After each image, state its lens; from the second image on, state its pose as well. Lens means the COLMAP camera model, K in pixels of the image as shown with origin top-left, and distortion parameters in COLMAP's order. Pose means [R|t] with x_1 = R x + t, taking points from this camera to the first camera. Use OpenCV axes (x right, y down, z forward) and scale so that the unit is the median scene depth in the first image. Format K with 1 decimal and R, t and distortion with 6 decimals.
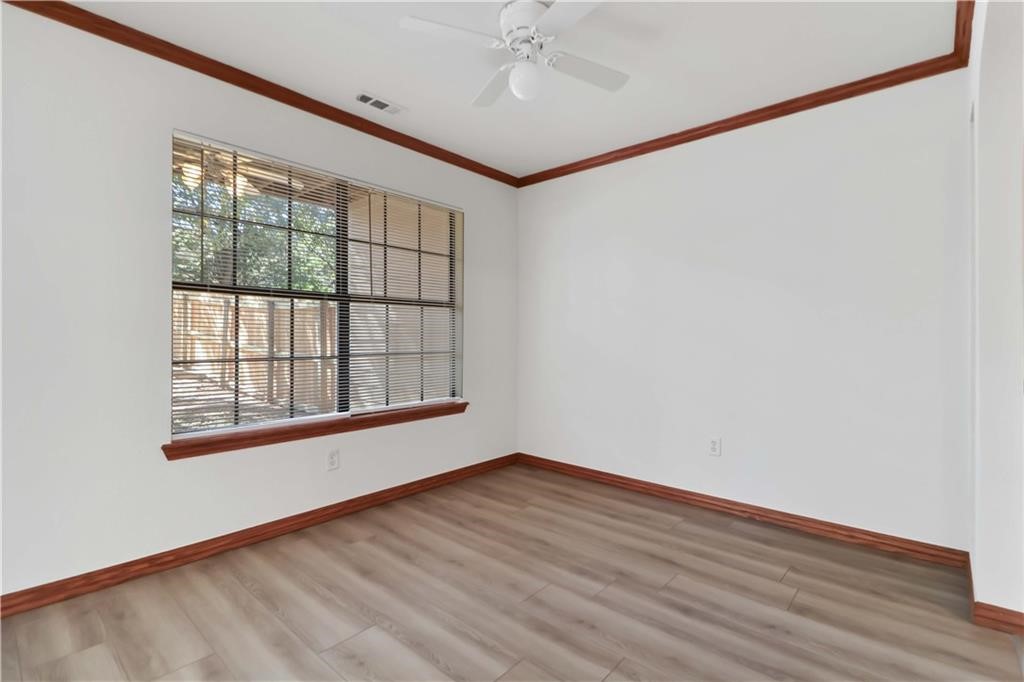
lens RADIAL K [[473.7, 0, 518.8], [0, 473.7, 337.3], [0, 0, 1]] dist [0.011192, -0.007601]
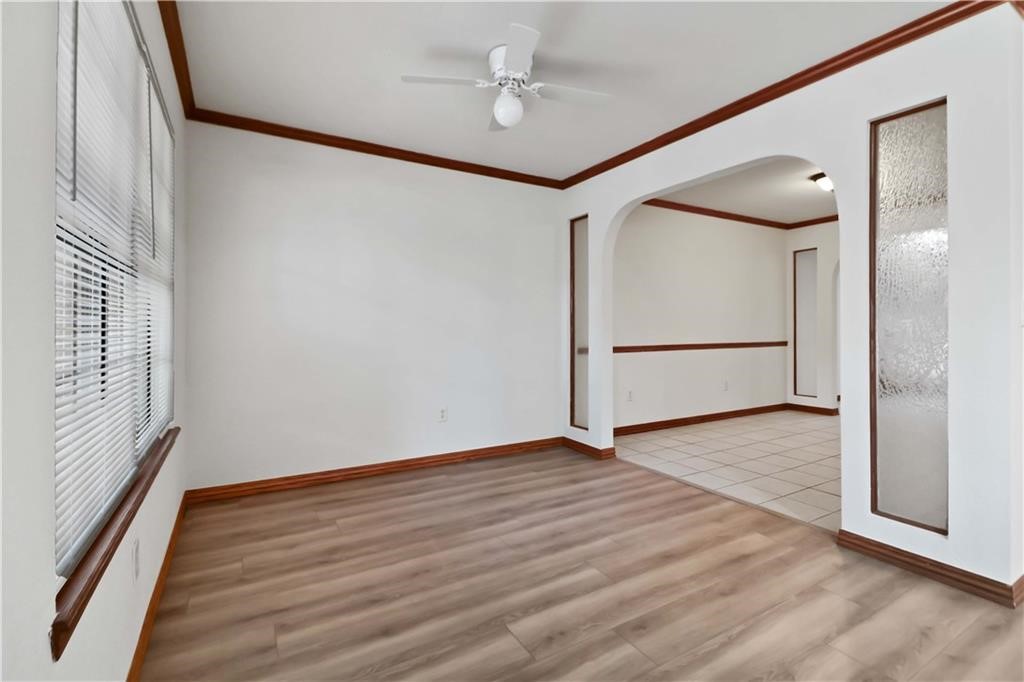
lens RADIAL K [[473.7, 0, 513.8], [0, 473.7, 334.3], [0, 0, 1]] dist [0.011192, -0.007601]
pose [[0.319528, -0.016550, 0.947432, -0.868817], [0.006611, 0.999862, 0.015236, -0.011452], [-0.947554, 0.001395, 0.319594, 0.472474]]
